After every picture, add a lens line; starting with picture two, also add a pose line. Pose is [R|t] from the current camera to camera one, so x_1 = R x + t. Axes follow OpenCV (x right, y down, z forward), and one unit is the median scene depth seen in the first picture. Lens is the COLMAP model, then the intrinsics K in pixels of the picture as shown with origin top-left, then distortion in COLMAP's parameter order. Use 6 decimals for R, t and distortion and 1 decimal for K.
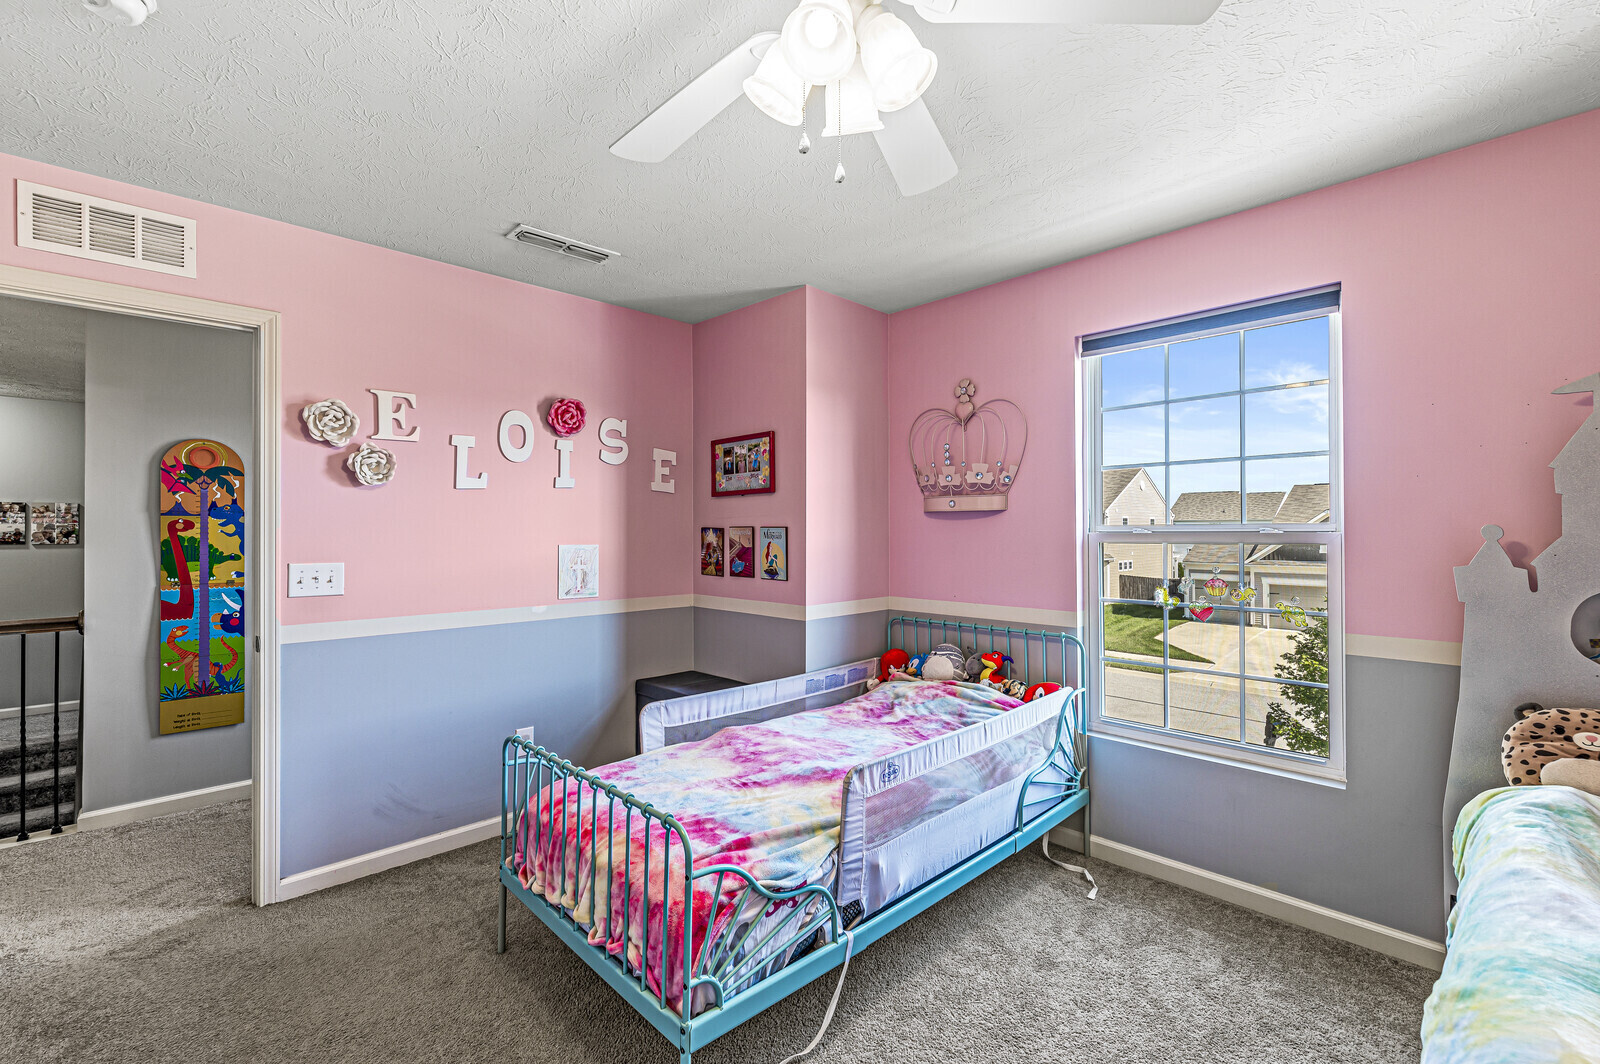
lens RADIAL K [[698.9, 0, 810.5], [0, 698.9, 529.5], [0, 0, 1]] dist [0.000797, 0.001166]
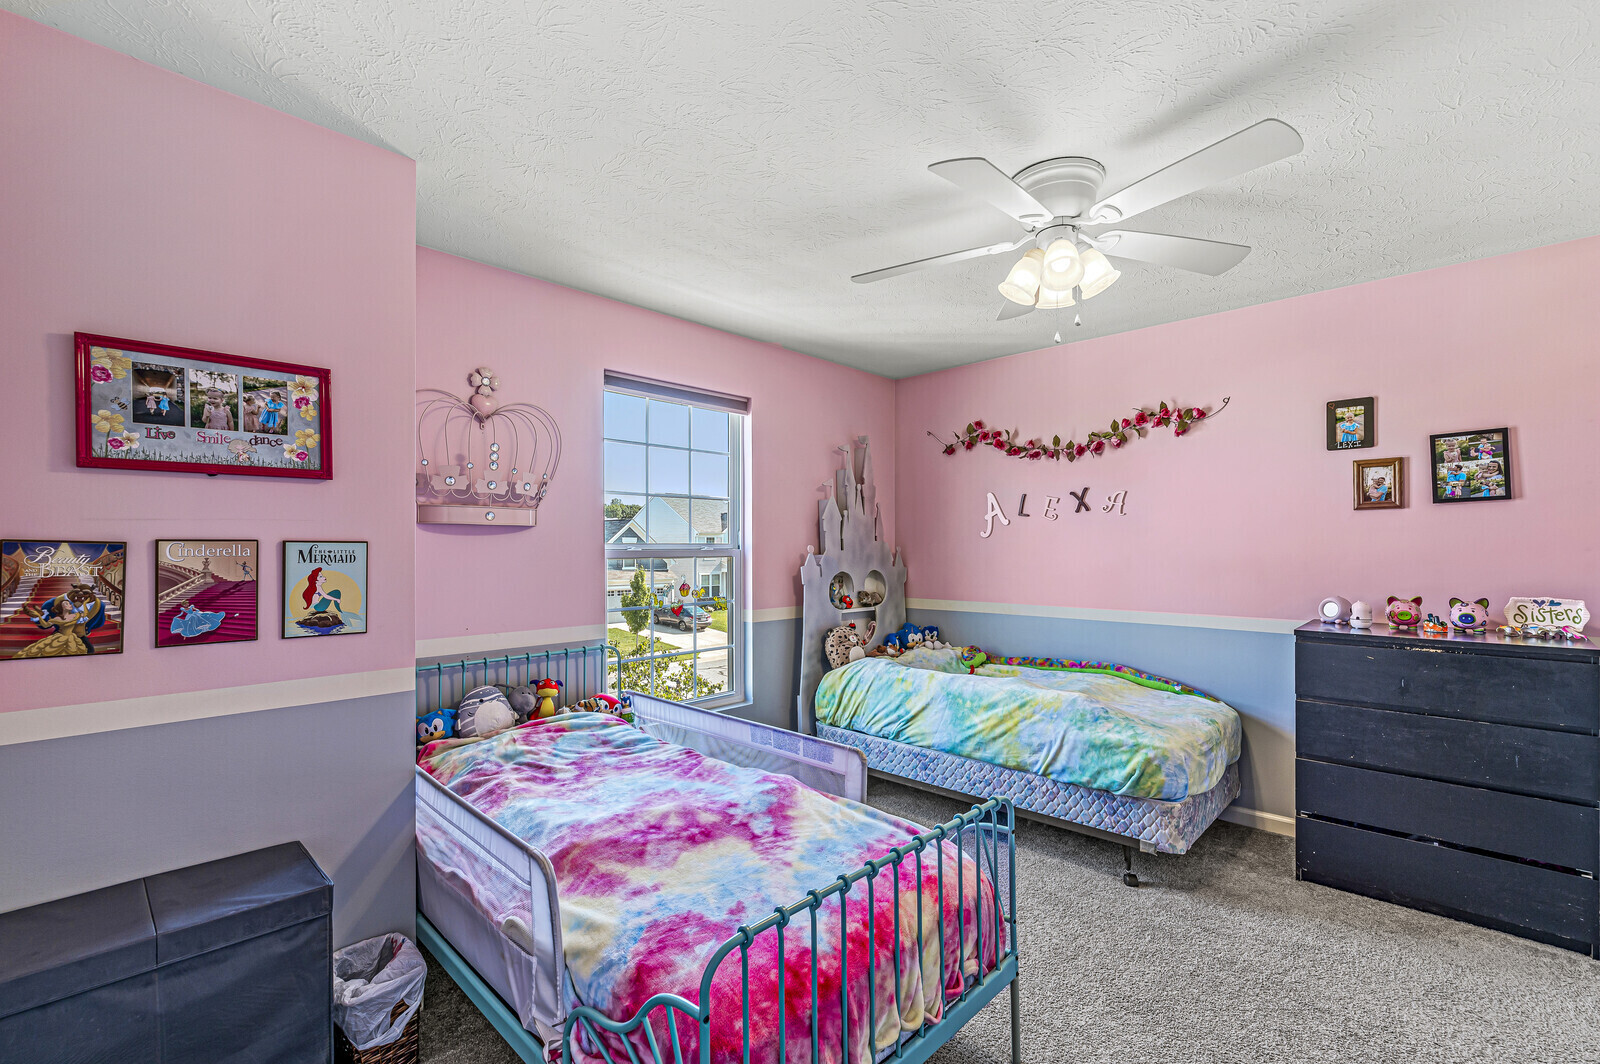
lens RADIAL K [[698.9, 0, 809.8], [0, 698.9, 544.5], [0, 0, 1]] dist [0.000797, 0.001166]
pose [[-0.025007, 0.007148, 0.999662, -0.617247], [0.001419, 0.999974, -0.007114, 0.003606], [-0.999686, 0.001240, -0.025016, 0.621039]]
